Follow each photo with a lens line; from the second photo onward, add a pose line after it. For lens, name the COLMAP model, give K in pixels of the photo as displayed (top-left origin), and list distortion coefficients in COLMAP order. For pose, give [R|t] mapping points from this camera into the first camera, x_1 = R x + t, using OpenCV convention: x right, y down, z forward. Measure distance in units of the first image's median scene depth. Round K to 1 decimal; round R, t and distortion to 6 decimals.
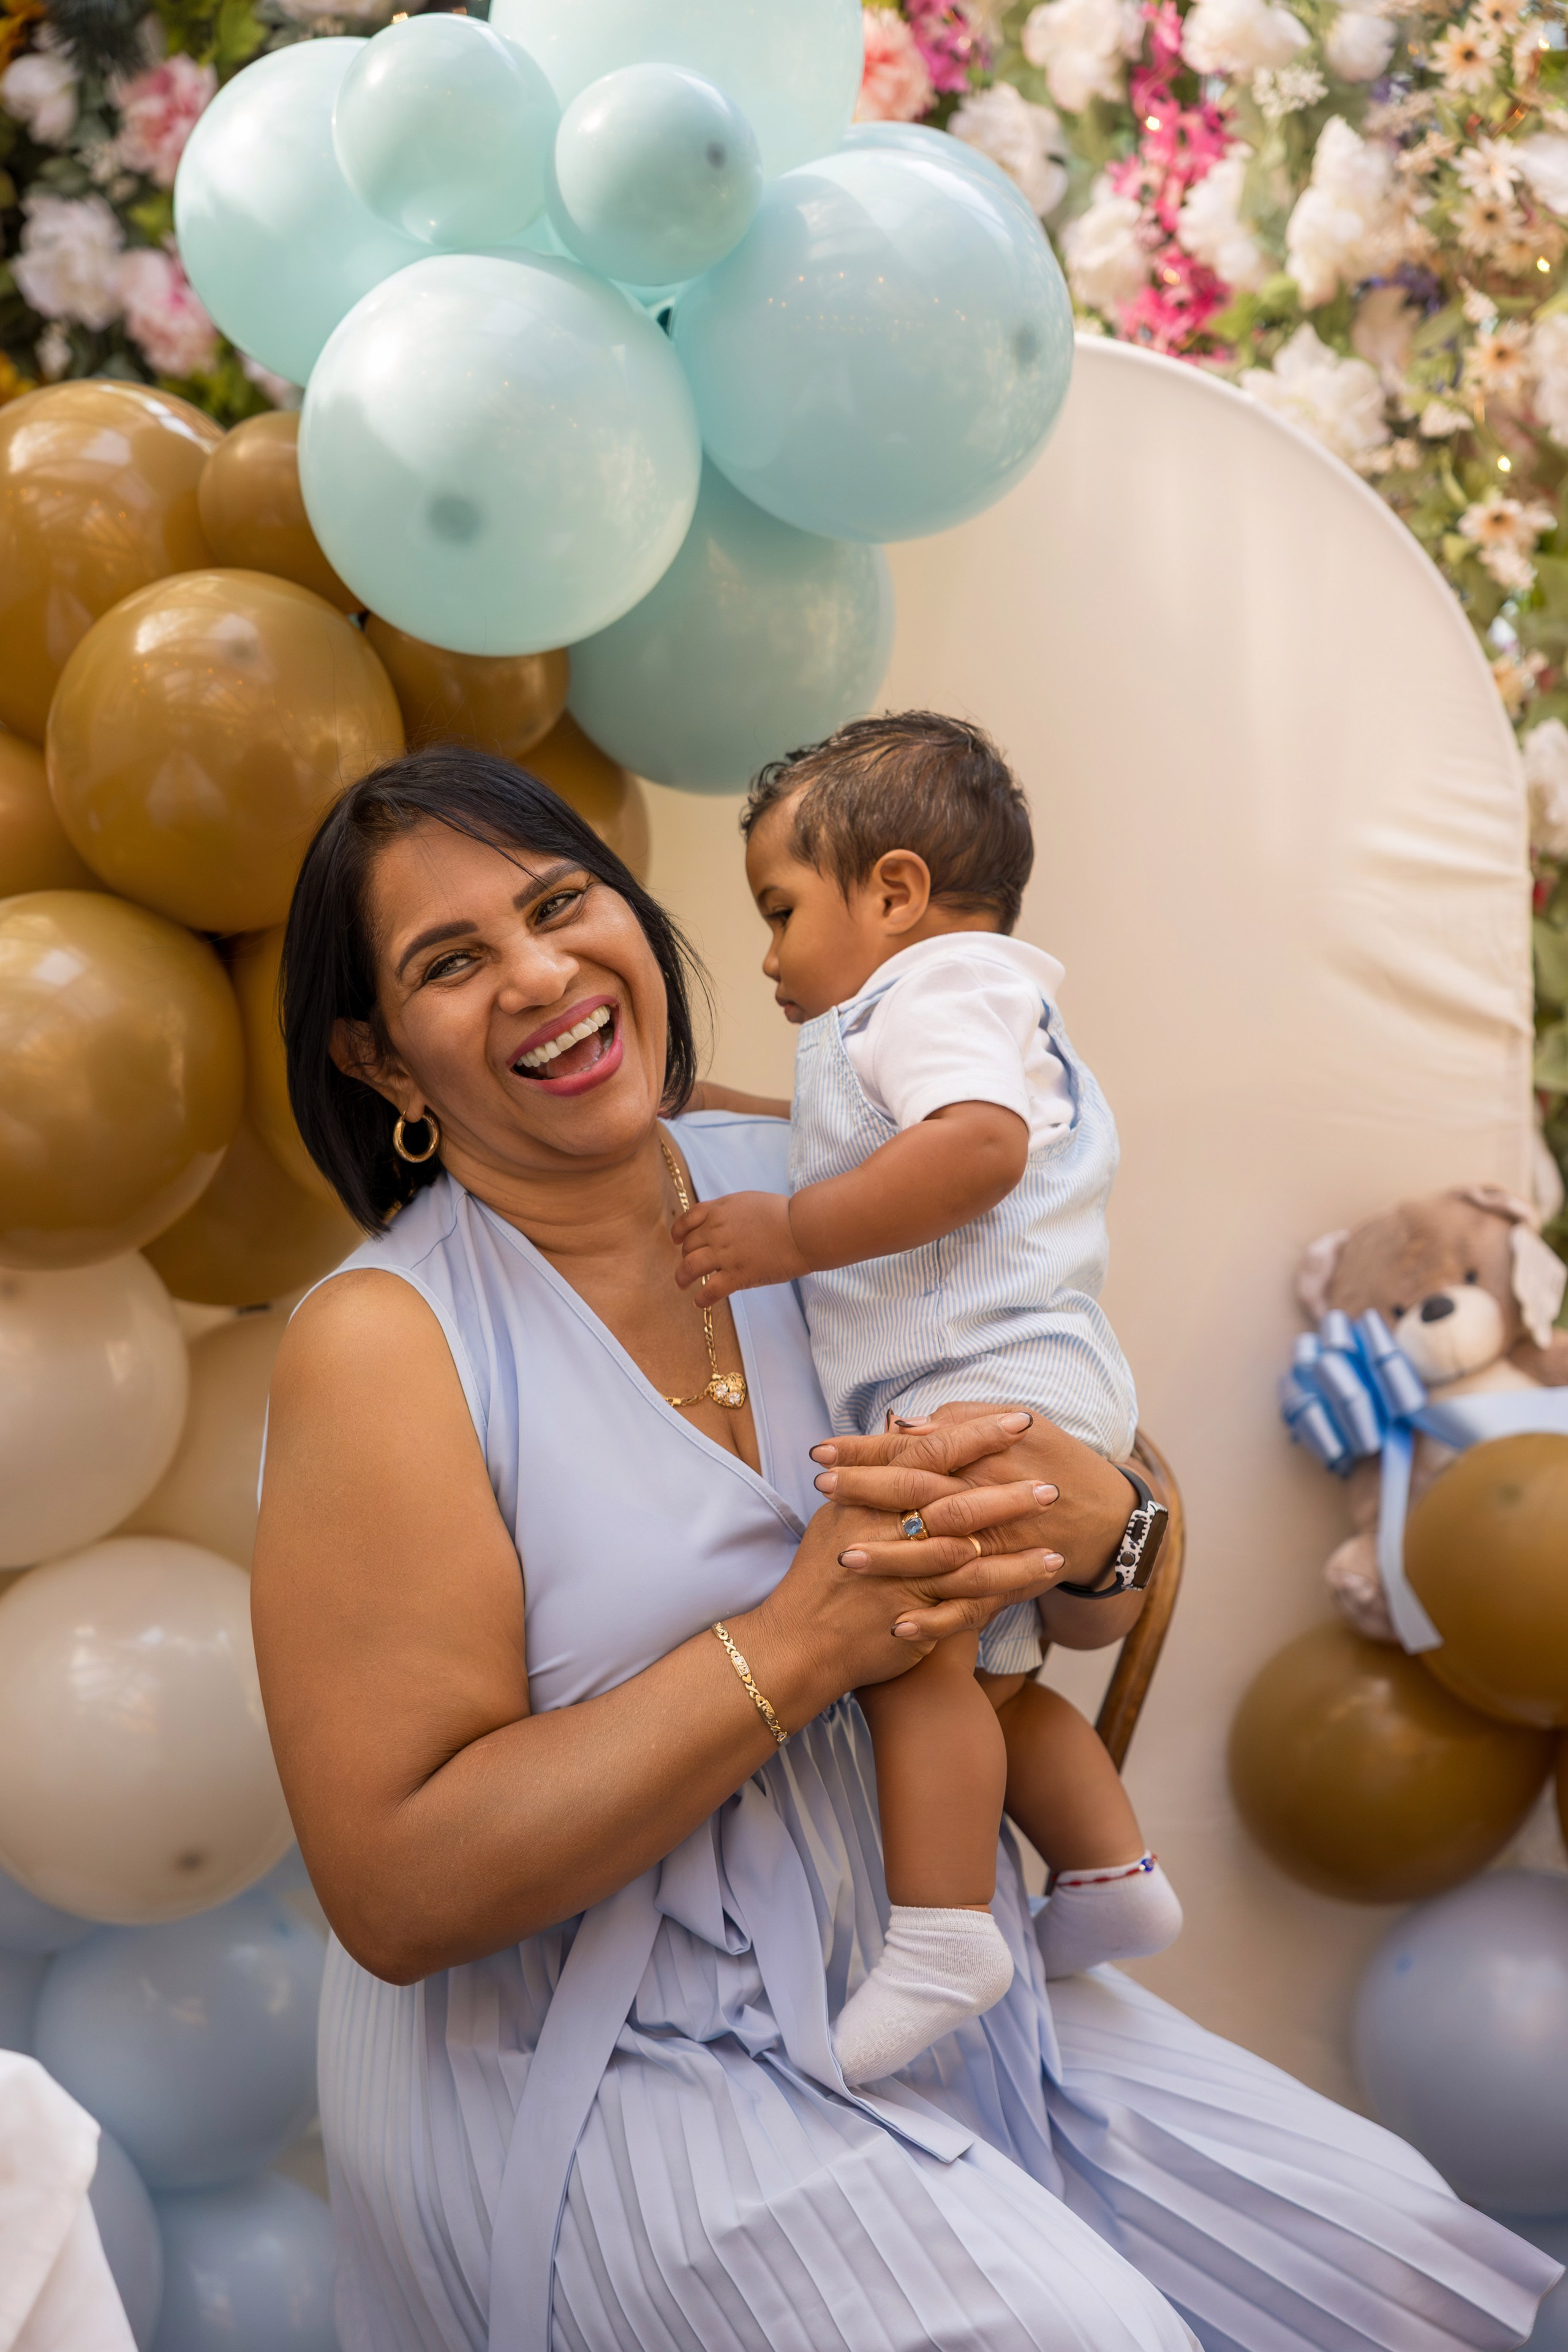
lens RADIAL K [[4111.0, 0, 775.0], [0, 4111.0, 1185.4], [0, 0, 1]] dist [0.042964, 0.000000]
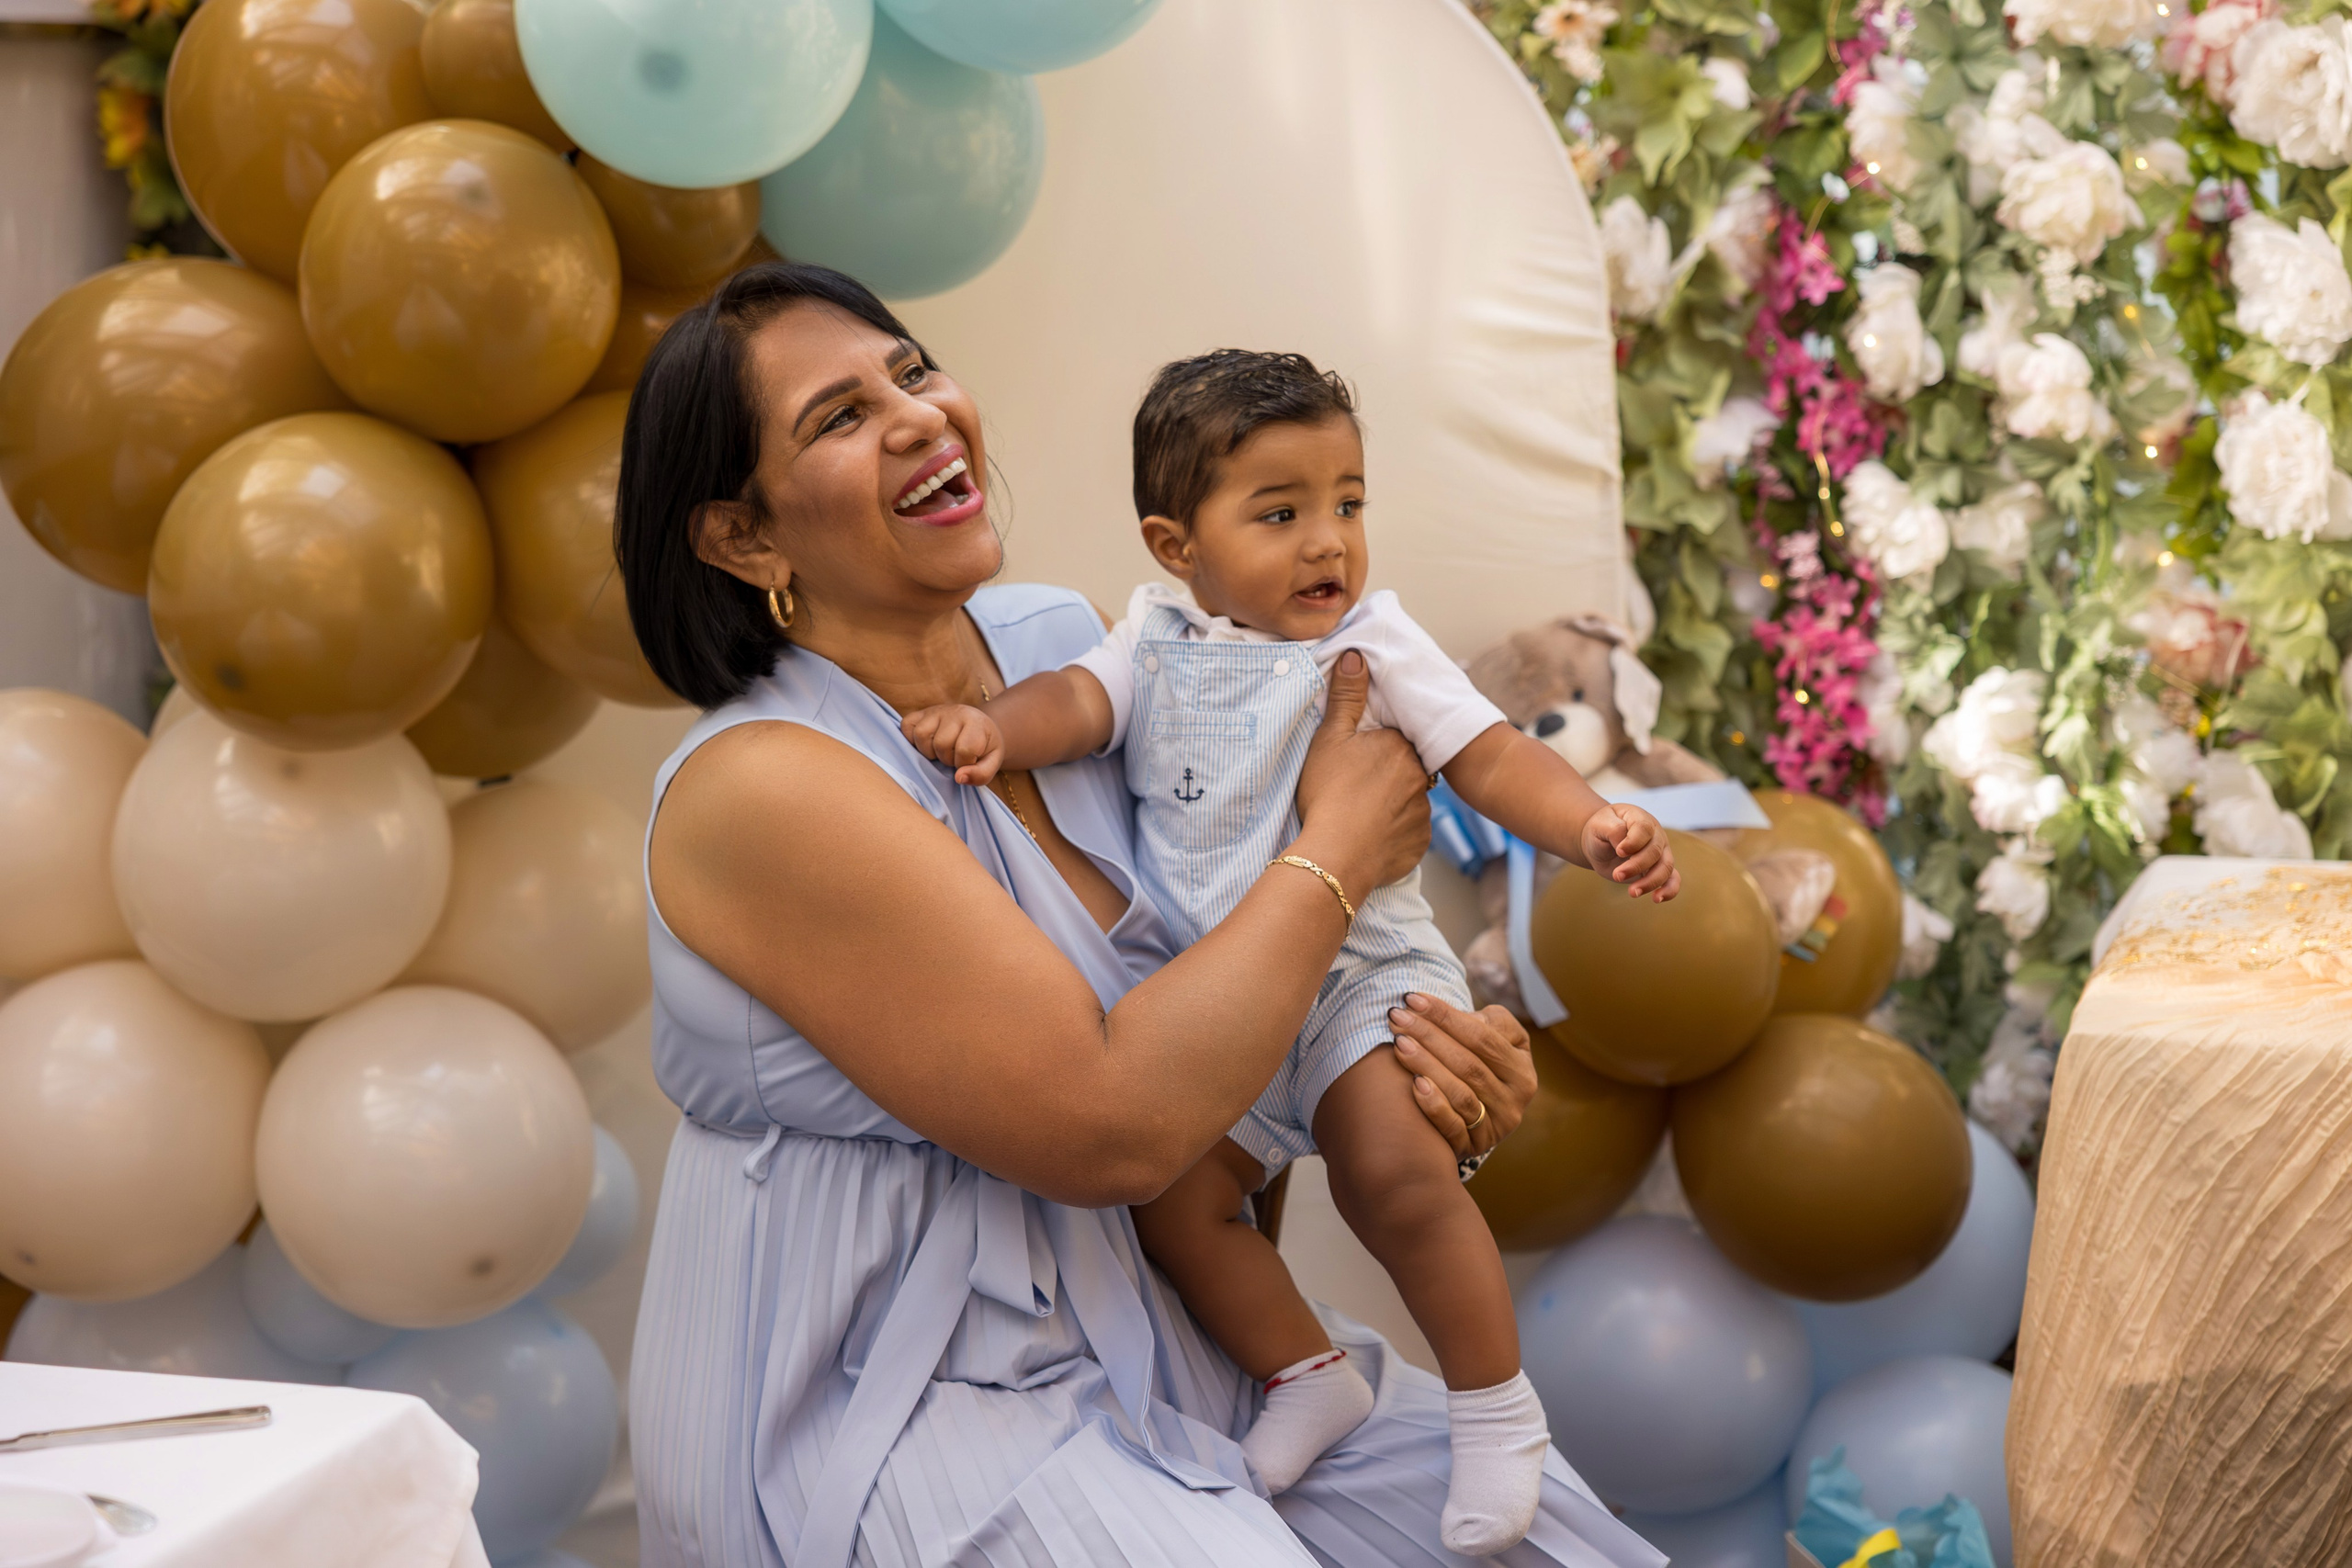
lens RADIAL K [[4110.5, 0, 1188.1], [0, 4110.5, 767.5], [0, 0, 1]] dist [0.042964, 0.000000]
pose [[0.995865, -0.052881, 0.073869, -0.022900], [0.050768, 0.998254, 0.030198, 0.002609], [-0.075337, -0.026323, 0.996811, -0.123450]]
